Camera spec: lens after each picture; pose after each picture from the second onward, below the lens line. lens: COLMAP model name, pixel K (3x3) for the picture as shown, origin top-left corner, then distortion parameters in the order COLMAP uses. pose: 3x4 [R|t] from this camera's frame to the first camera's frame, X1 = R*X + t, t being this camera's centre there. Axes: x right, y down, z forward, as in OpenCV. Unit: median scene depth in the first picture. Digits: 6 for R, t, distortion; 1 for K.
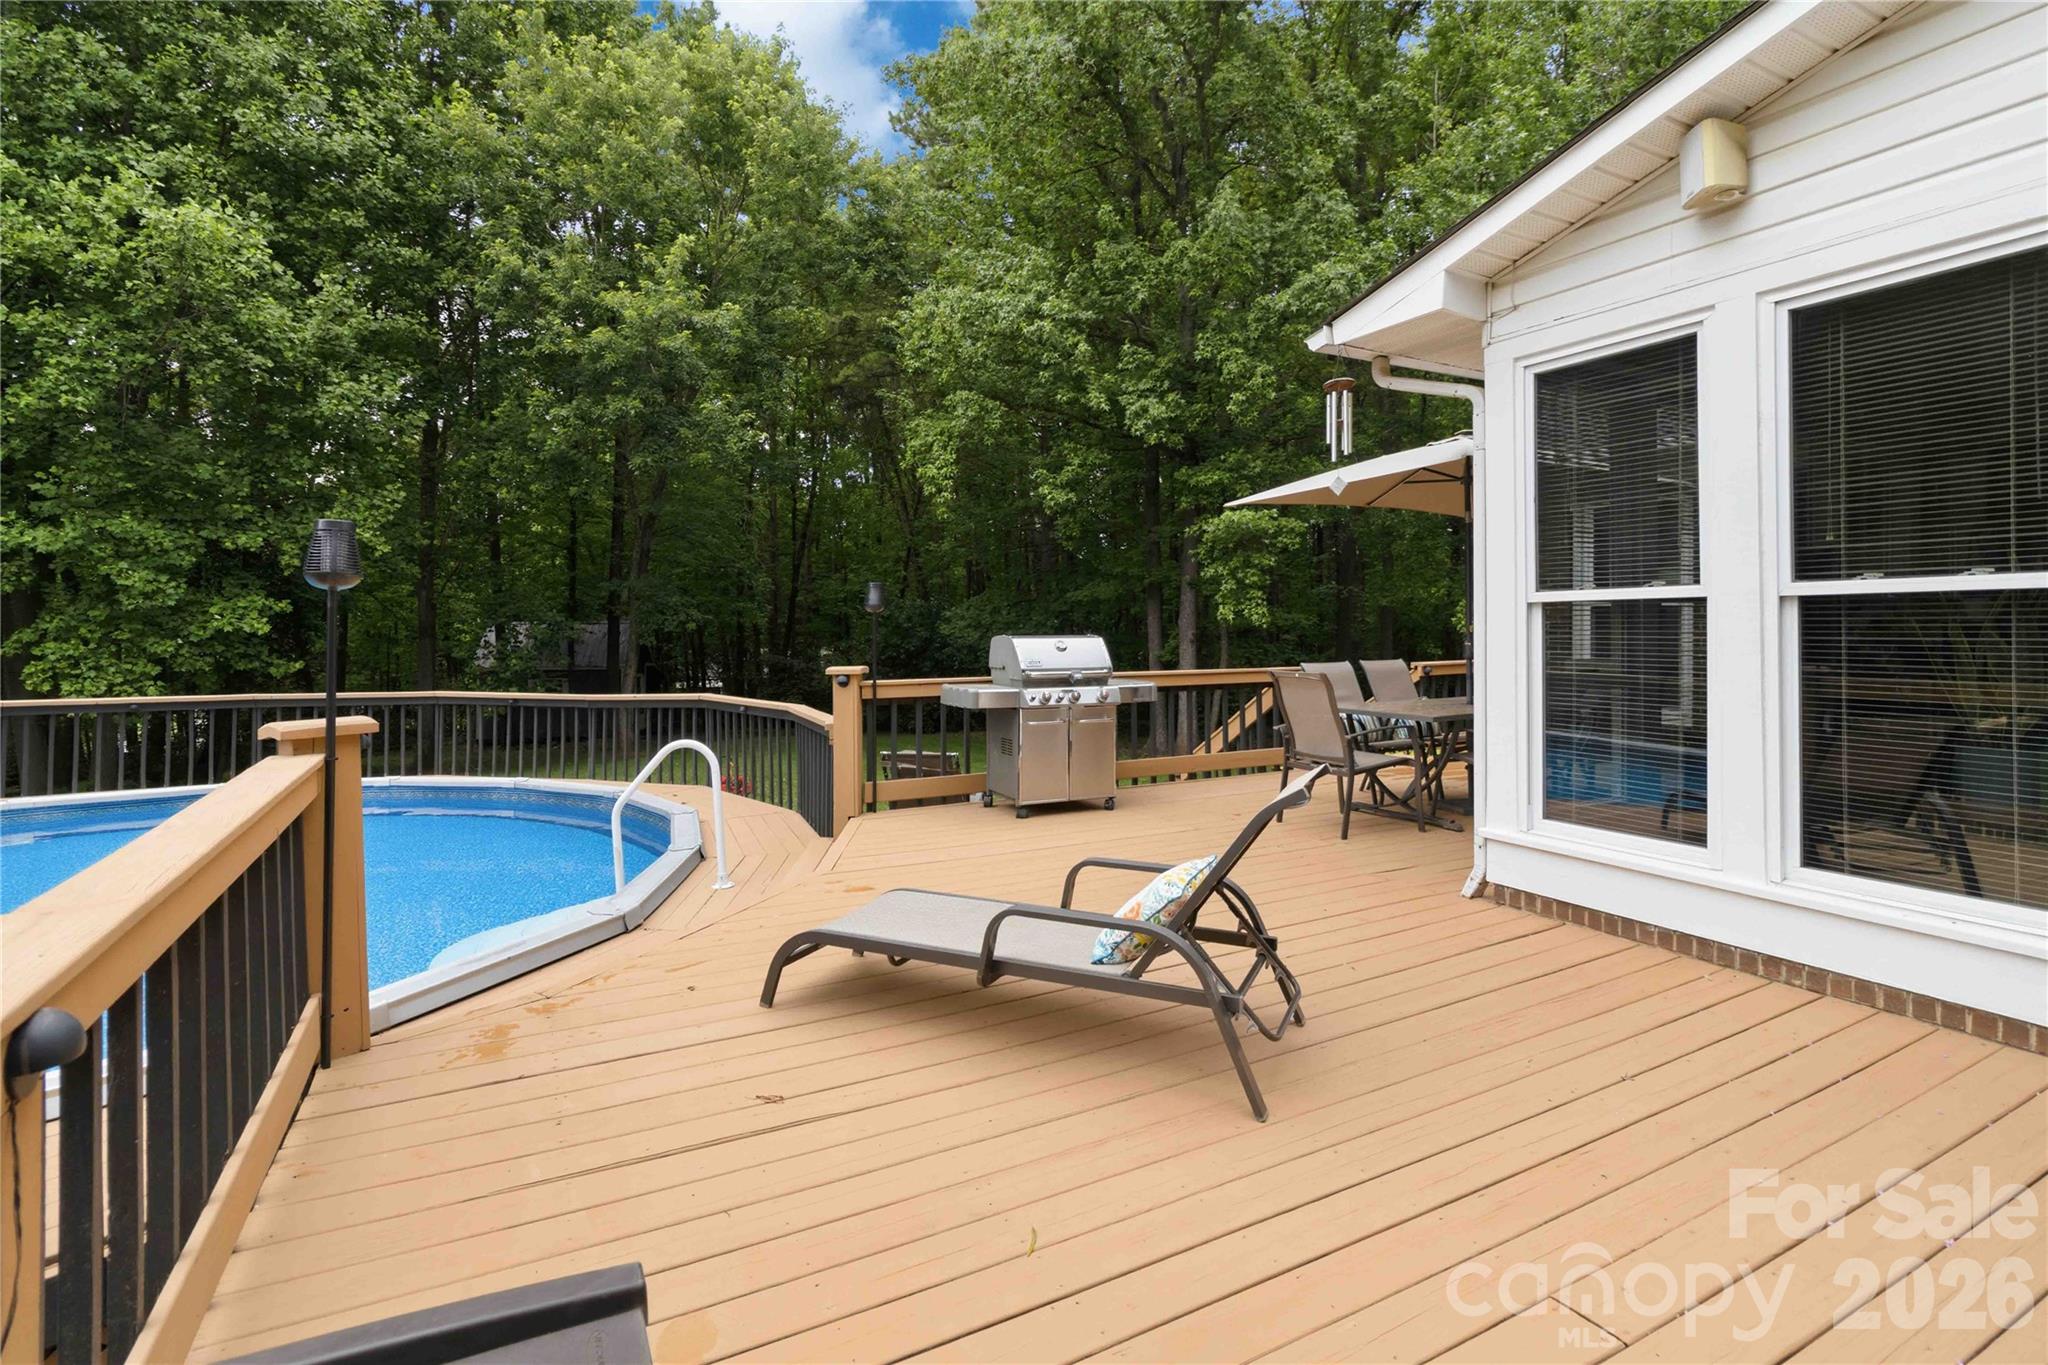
lens RADIAL K [[960.5, 0, 999.1], [0, 960.5, 626.7], [0, 0, 1]] dist [0.000149, 0.000023]
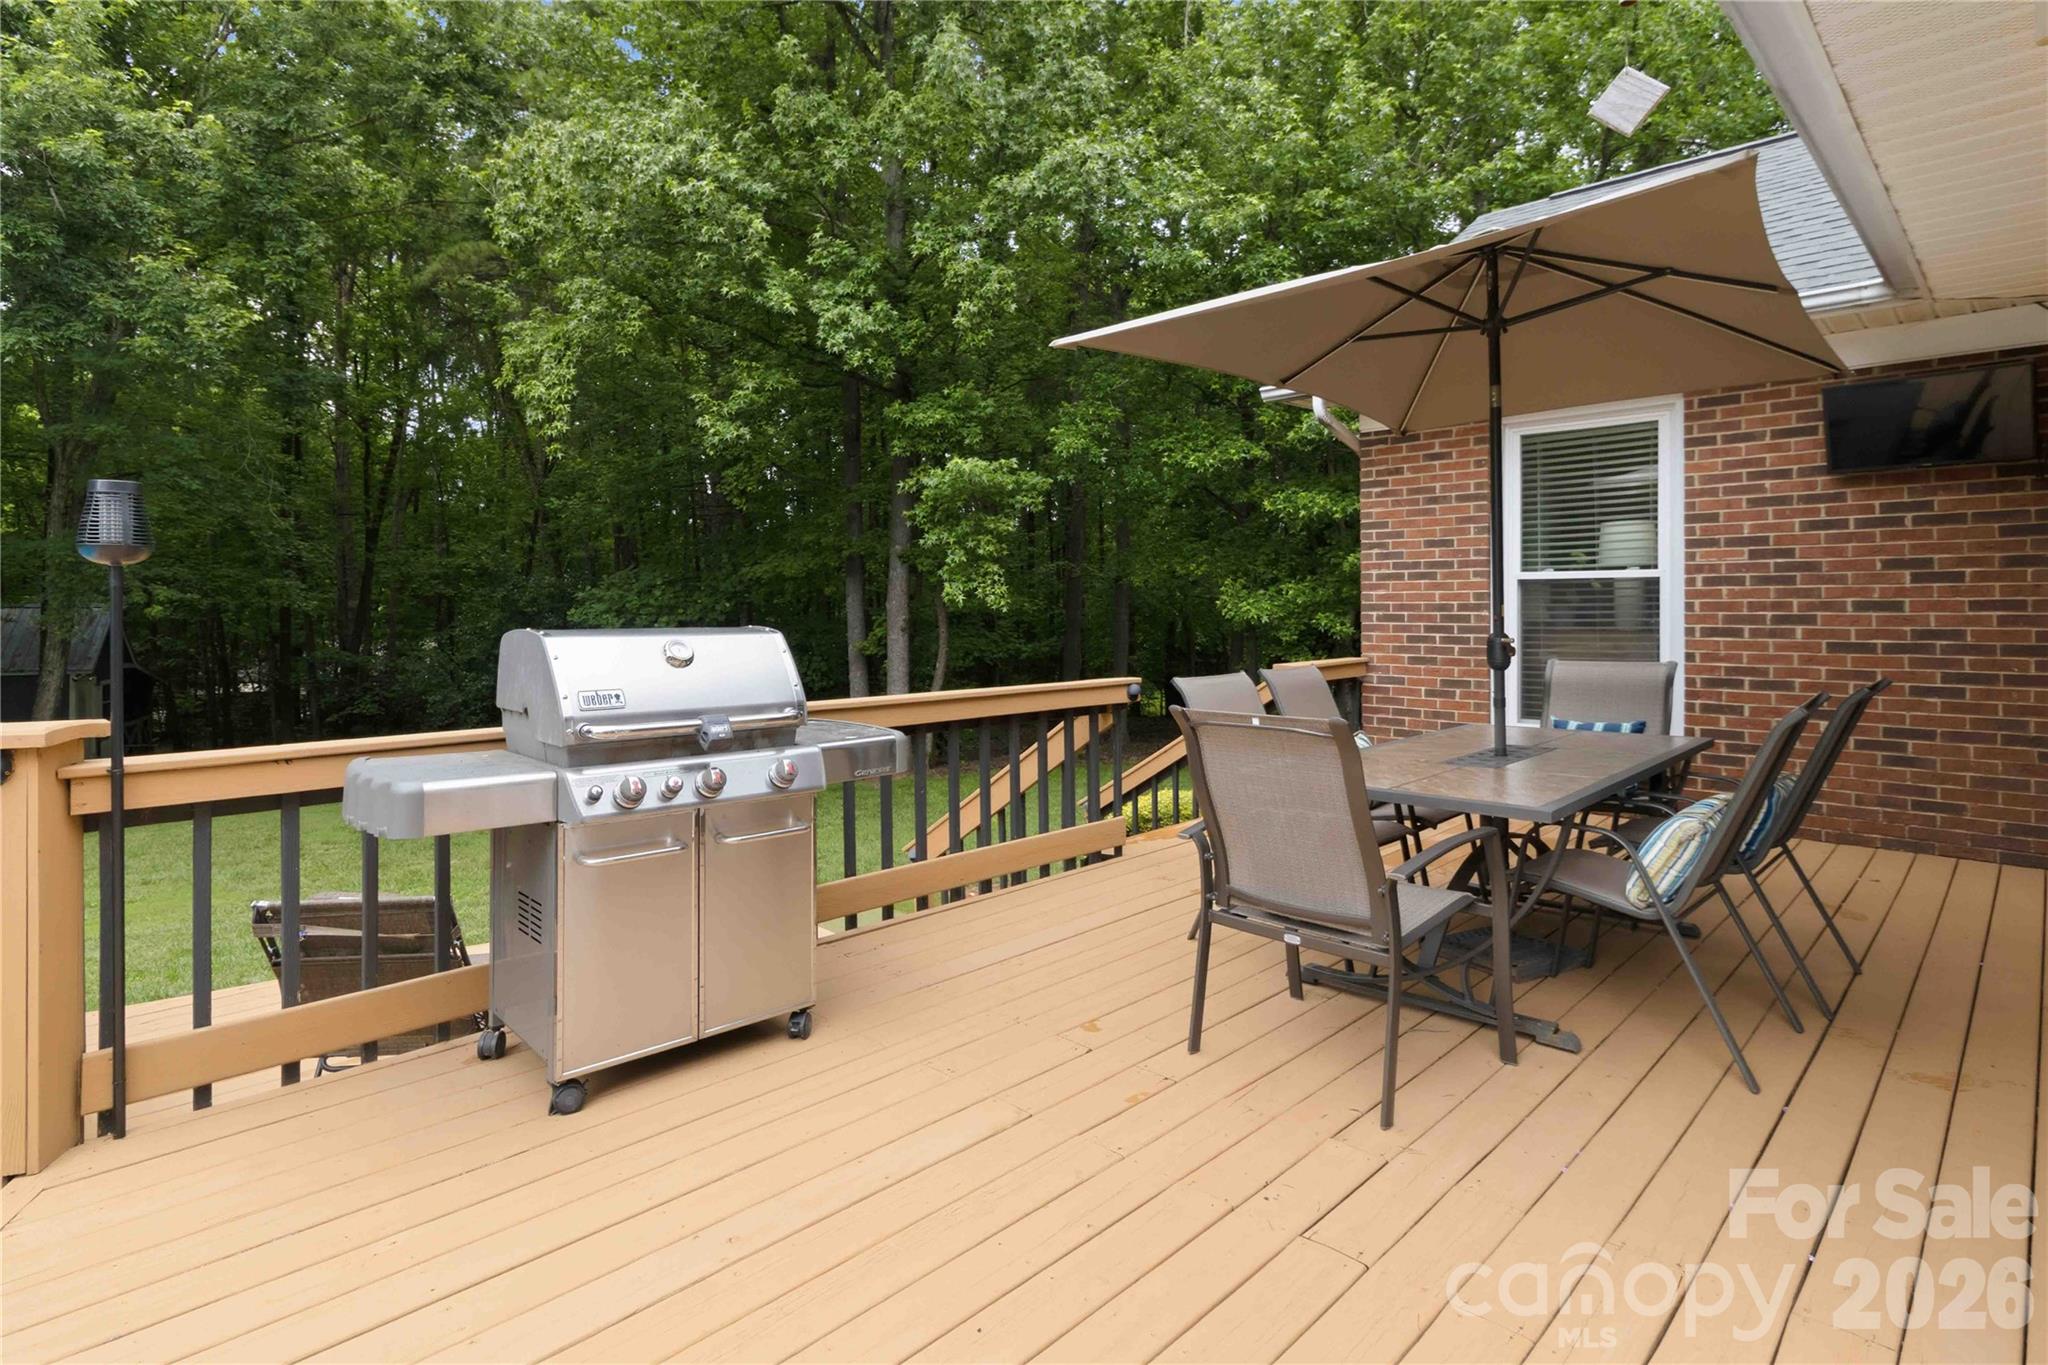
lens RADIAL K [[1025.6, 0, 1008.3], [0, 1025.6, 623.0], [0, 0, 1]] dist [0.039017, -0.026137]
pose [[0.950264, -0.005020, 0.311404, 0.022111], [0.001752, 0.999940, 0.010776, 0.000858], [-0.311440, -0.009695, 0.950216, 0.194867]]
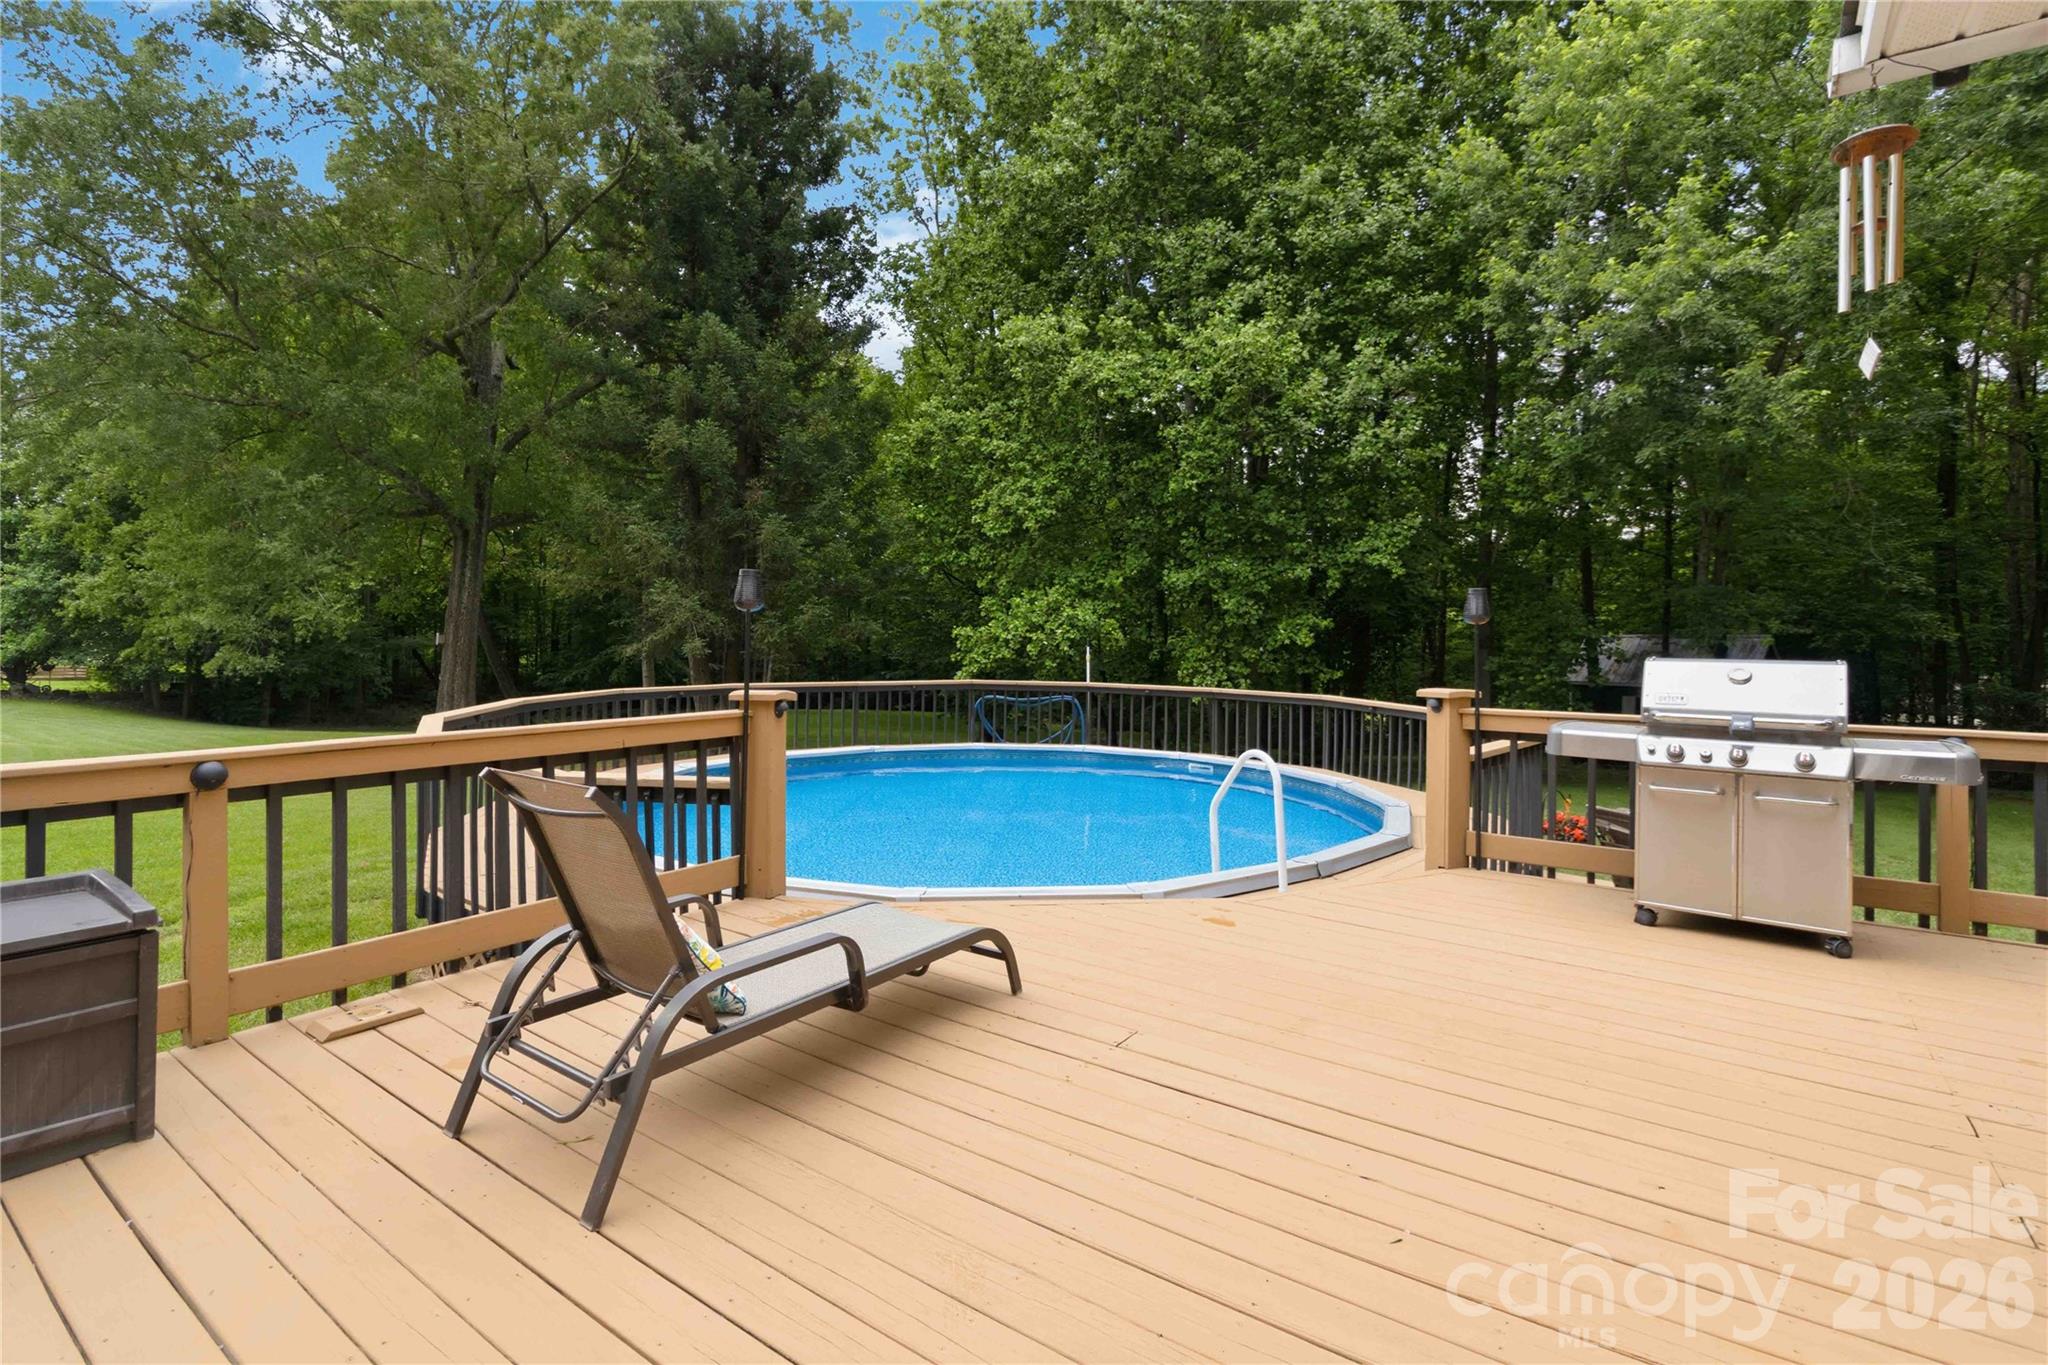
lens RADIAL K [[938.0, 0, 995.4], [0, 938.0, 641.5], [0, 0, 1]] dist [0.000655, 0.000065]
pose [[0.445865, 0.010996, -0.895033, 0.145170], [-0.011590, 0.999912, 0.006511, -0.000451], [0.895025, 0.007471, 0.445953, 0.099911]]
